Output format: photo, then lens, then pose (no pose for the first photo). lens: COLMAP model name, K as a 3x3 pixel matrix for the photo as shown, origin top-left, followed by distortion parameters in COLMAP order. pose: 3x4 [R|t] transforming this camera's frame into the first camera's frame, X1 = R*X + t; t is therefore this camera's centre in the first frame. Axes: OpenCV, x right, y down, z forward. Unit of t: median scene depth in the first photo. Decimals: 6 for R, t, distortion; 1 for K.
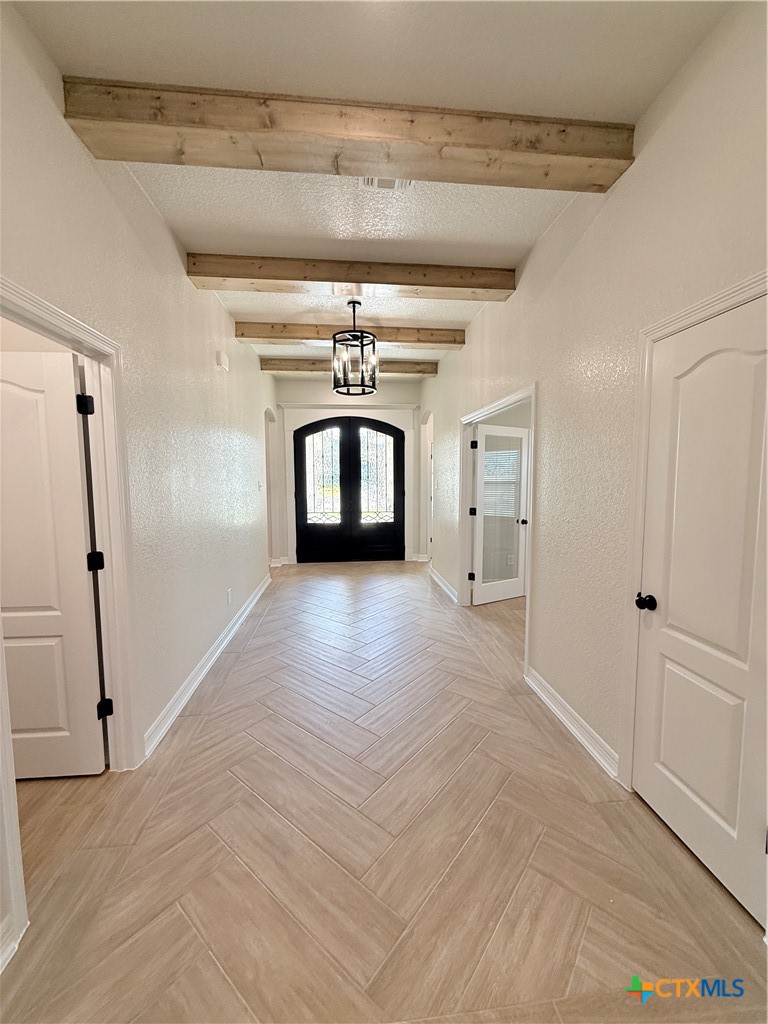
lens RADIAL K [[406.9, 0, 382.6], [0, 406.9, 514.1], [0, 0, 1]] dist [0.001224, -0.000359]
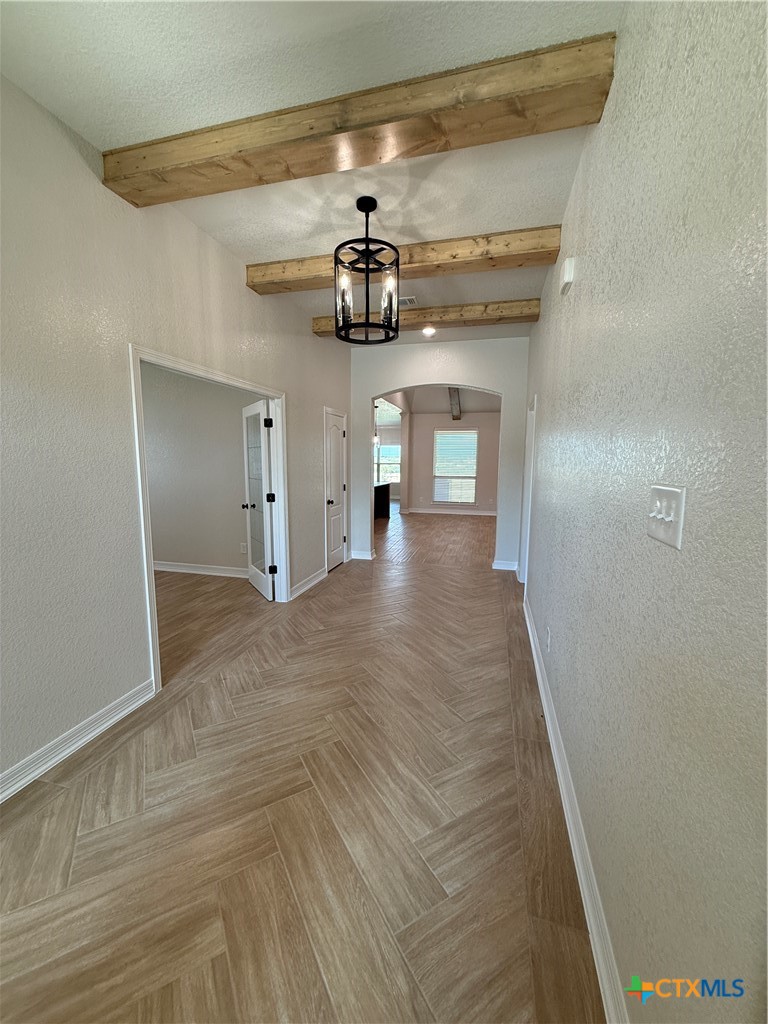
lens RADIAL K [[406.9, 0, 384.1], [0, 406.9, 510.5], [0, 0, 1]] dist [0.001224, -0.000359]
pose [[-0.937426, -0.050550, 0.344495, -0.332261], [0.025359, 0.976865, 0.212348, -0.151256], [-0.347259, 0.207796, -0.914457, 1.623064]]
